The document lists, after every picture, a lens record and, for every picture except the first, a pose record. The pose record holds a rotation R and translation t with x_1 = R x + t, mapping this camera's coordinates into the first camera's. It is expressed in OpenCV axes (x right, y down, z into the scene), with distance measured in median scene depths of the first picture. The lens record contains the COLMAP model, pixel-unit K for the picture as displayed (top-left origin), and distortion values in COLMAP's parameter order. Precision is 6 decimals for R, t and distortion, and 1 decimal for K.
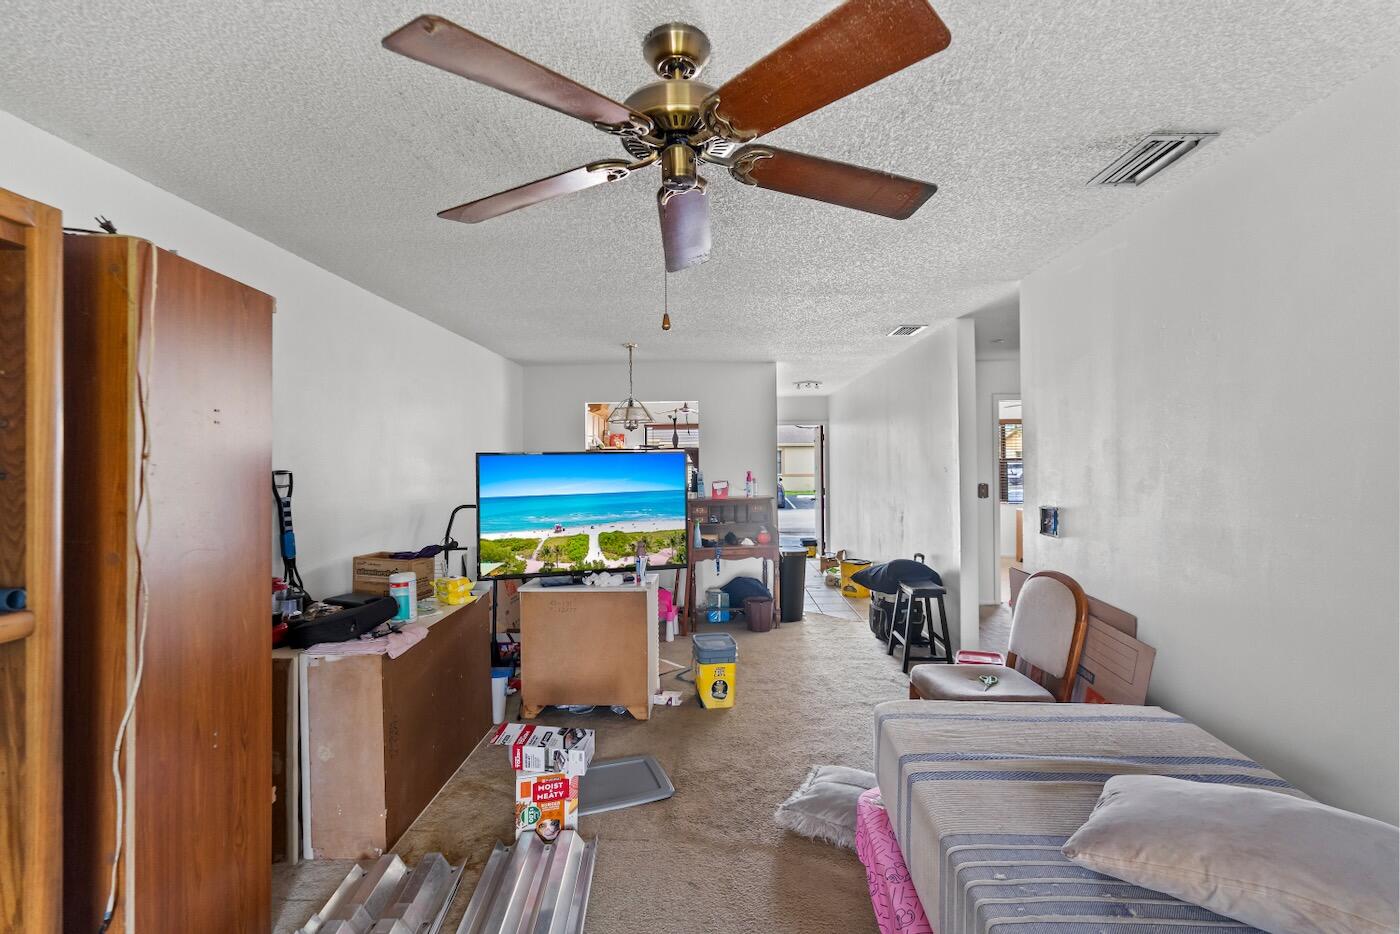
lens RADIAL K [[624.8, 0, 696.5], [0, 624.8, 461.4], [0, 0, 1]] dist [-0.003574, 0.000810]
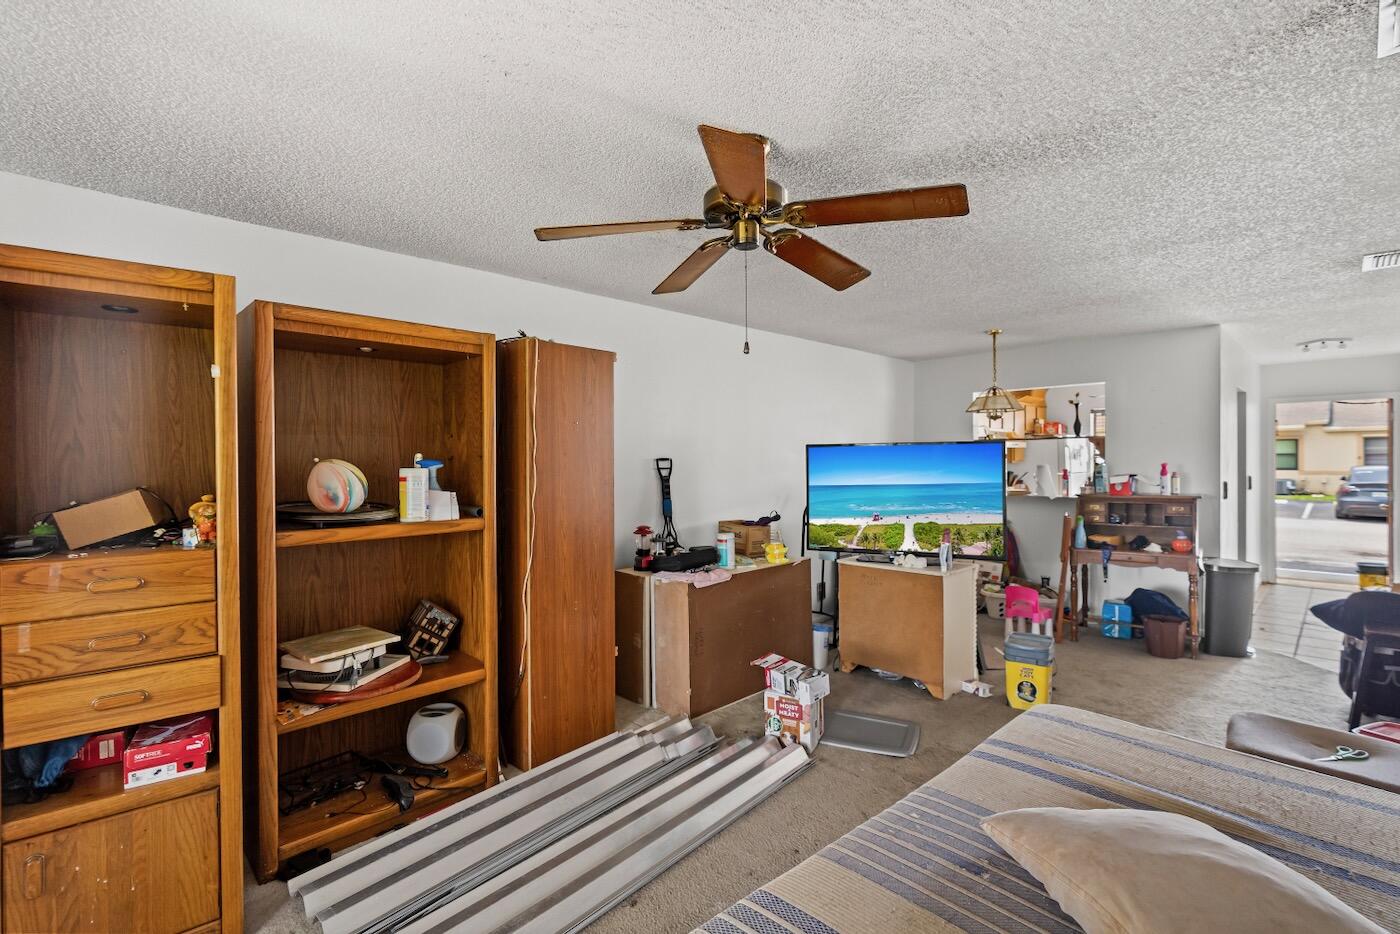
lens RADIAL K [[628.2, 0, 699.3], [0, 628.2, 464.5], [0, 0, 1]] dist [-0.008078, 0.001247]
pose [[0.721291, 0.010782, -0.692548, 0.445230], [0.001681, 0.999849, 0.017318, 0.004352], [0.692630, -0.013655, 0.721164, -0.035605]]
